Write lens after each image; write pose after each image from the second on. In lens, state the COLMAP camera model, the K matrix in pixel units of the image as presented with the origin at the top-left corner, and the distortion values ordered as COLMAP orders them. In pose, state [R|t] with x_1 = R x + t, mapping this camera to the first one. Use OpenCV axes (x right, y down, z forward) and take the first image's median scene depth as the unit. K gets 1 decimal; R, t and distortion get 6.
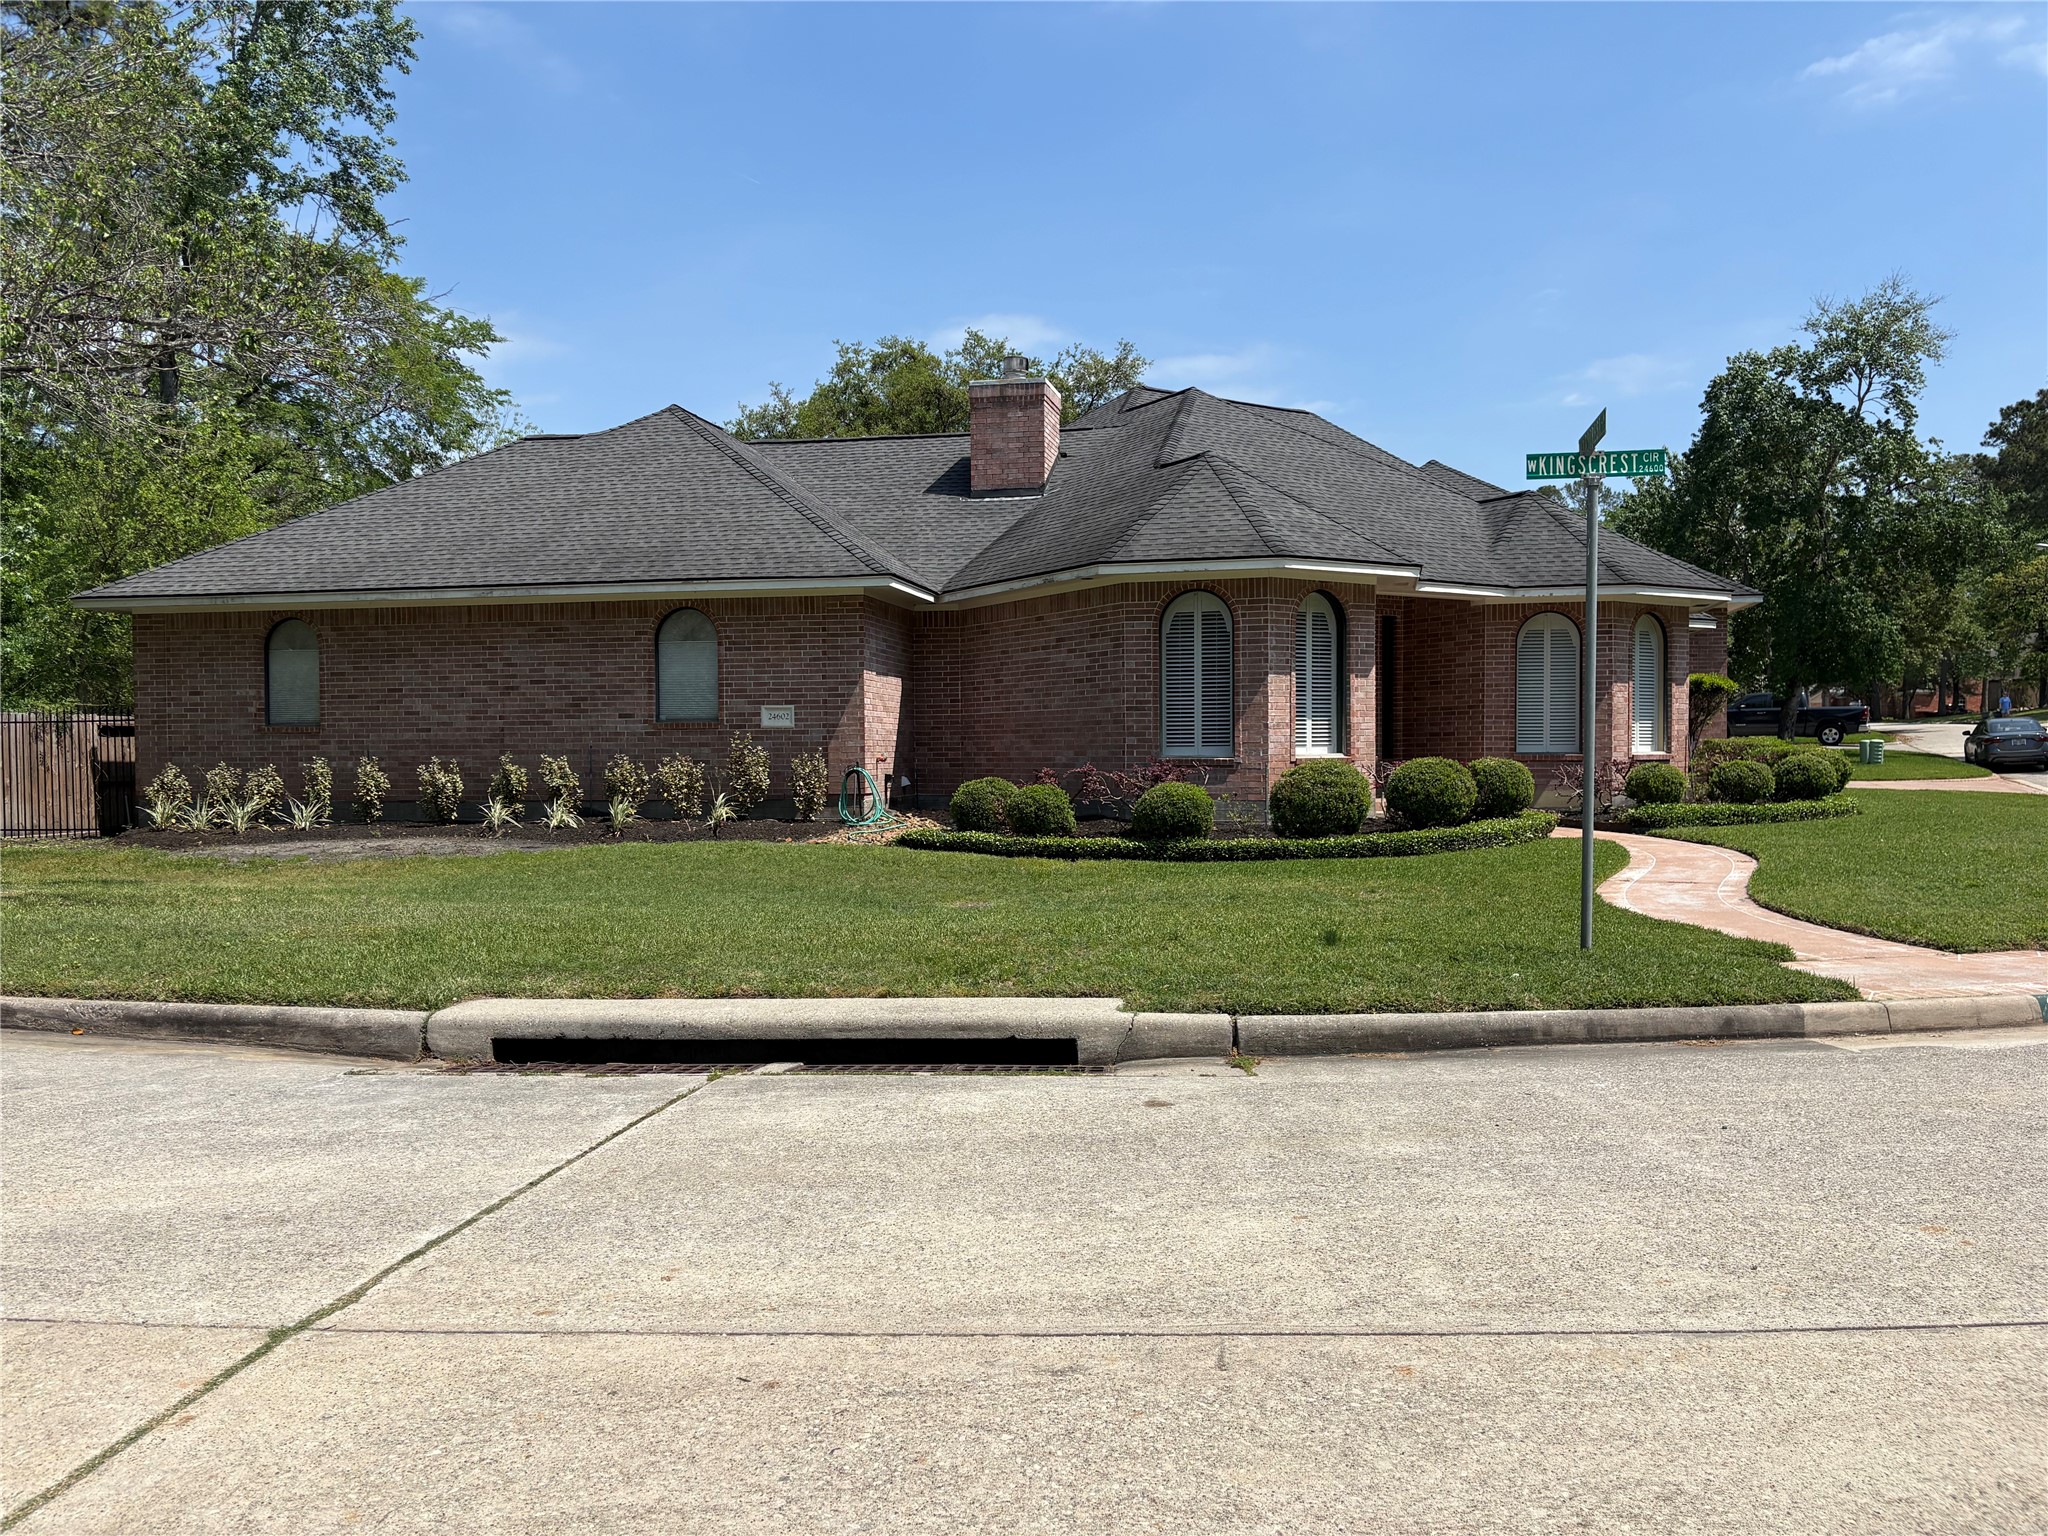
lens RADIAL K [[1534.3, 0, 1028.7], [0, 1534.3, 781.0], [0, 0, 1]] dist [0.125538, -0.191521]
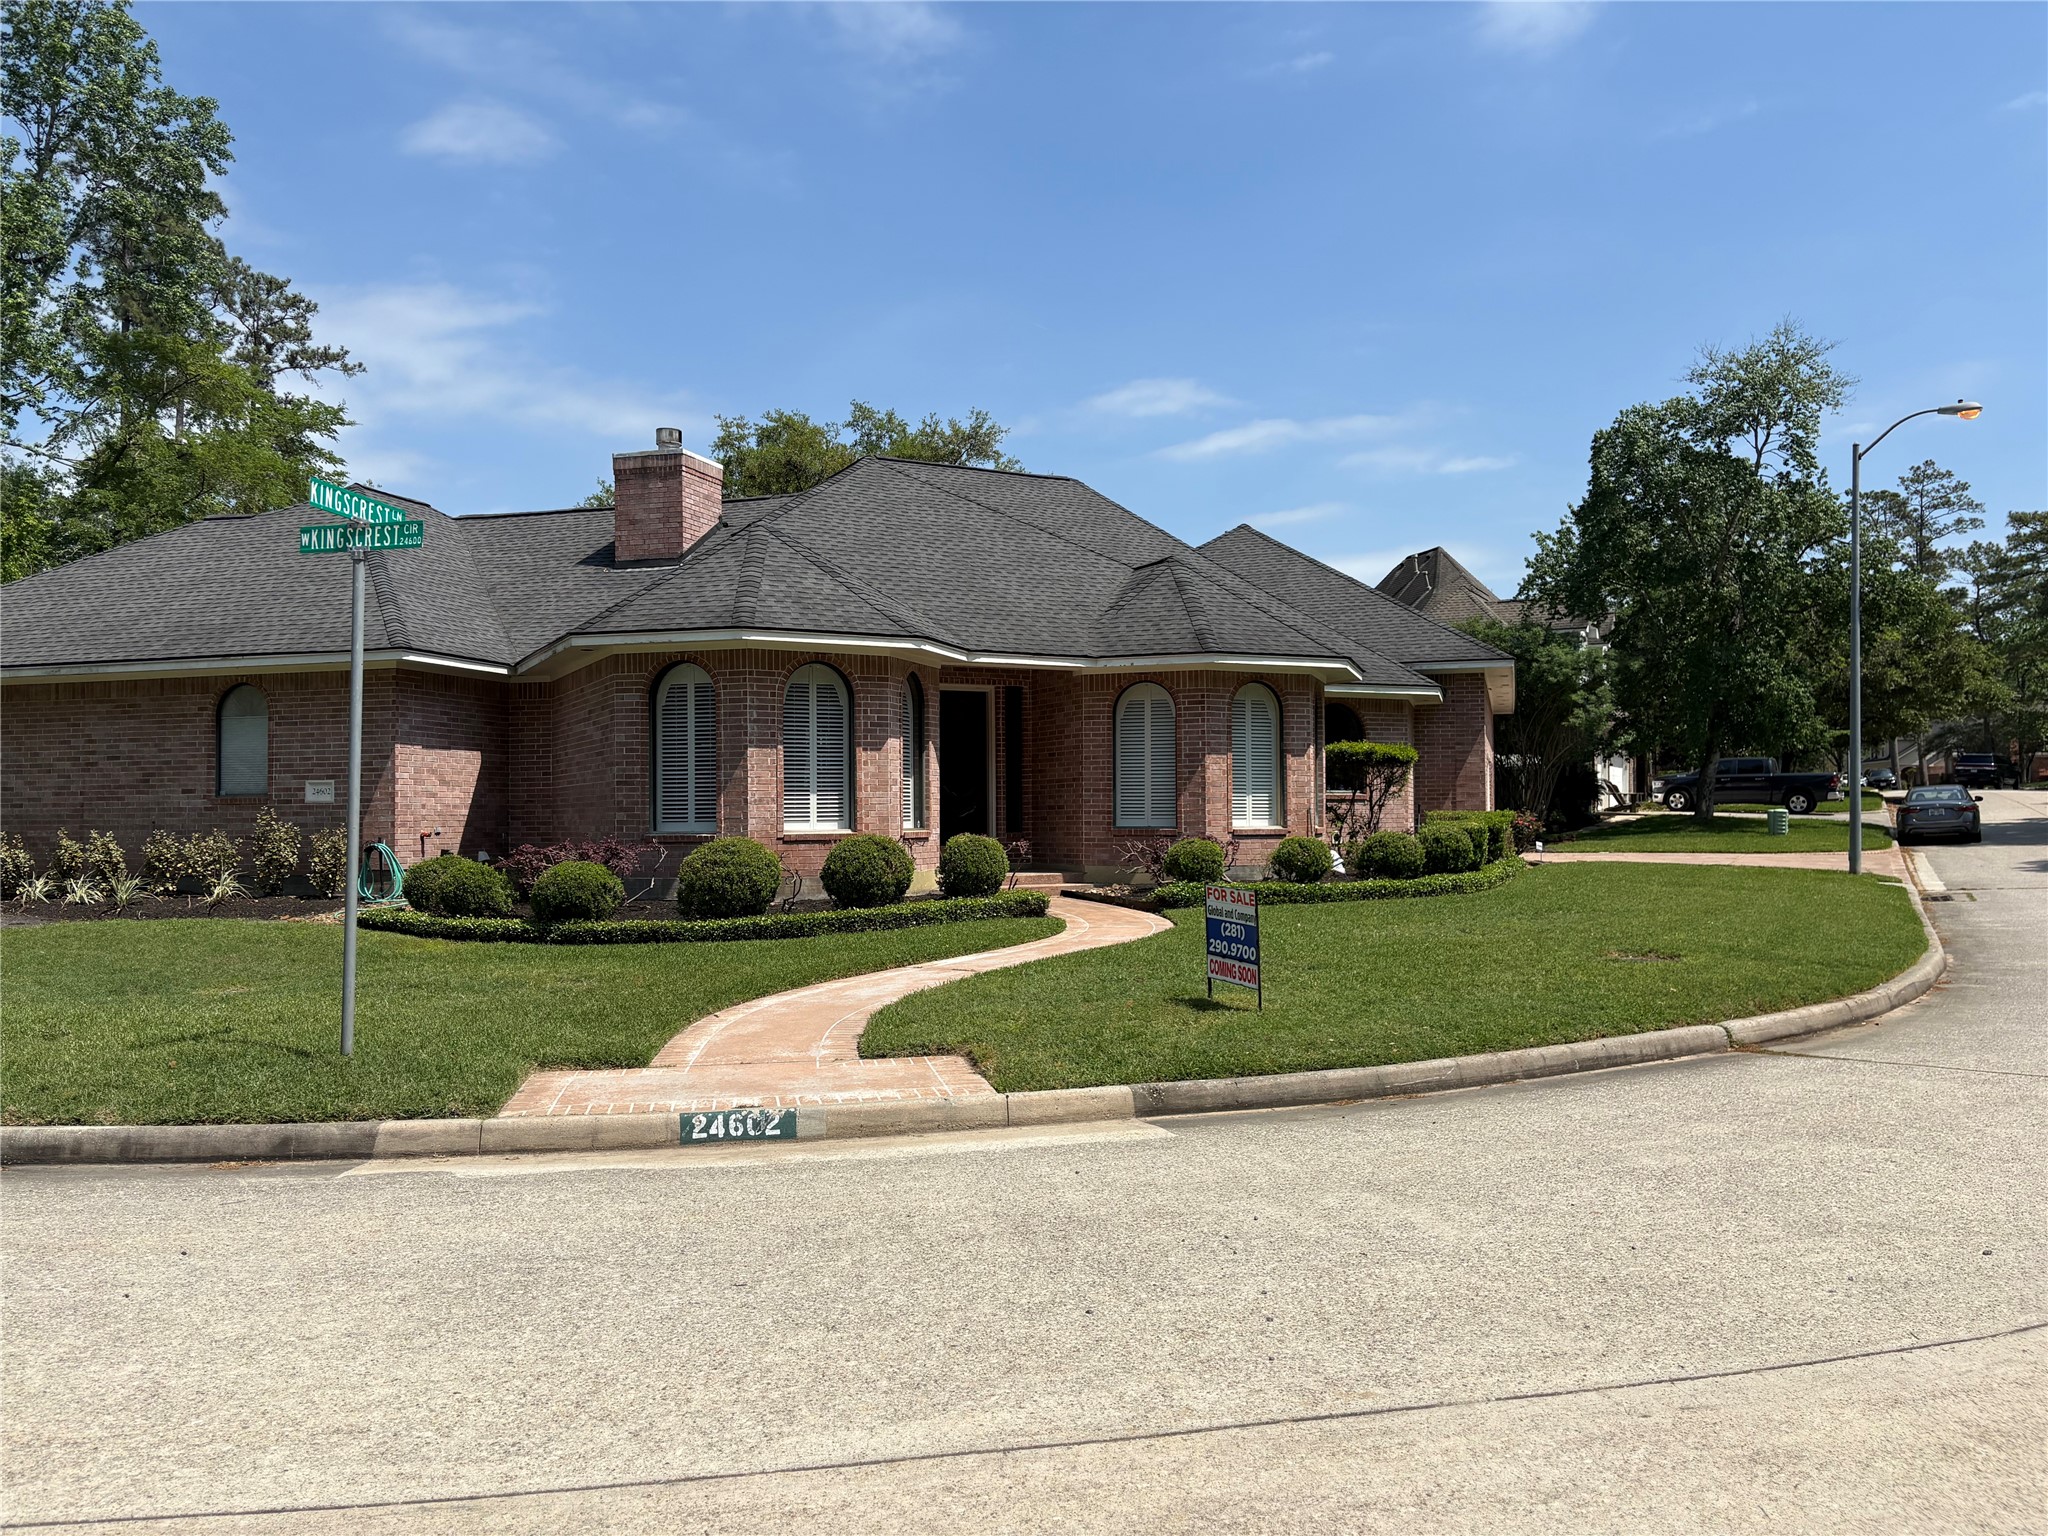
lens RADIAL K [[1534.3, 0, 1028.7], [0, 1534.3, 781.0], [0, 0, 1]] dist [0.125538, -0.191521]
pose [[0.995684, -0.002668, -0.092770, 0.369798], [-0.001214, 0.999127, -0.041763, -0.007270], [0.092800, 0.041695, 0.994811, 0.045602]]
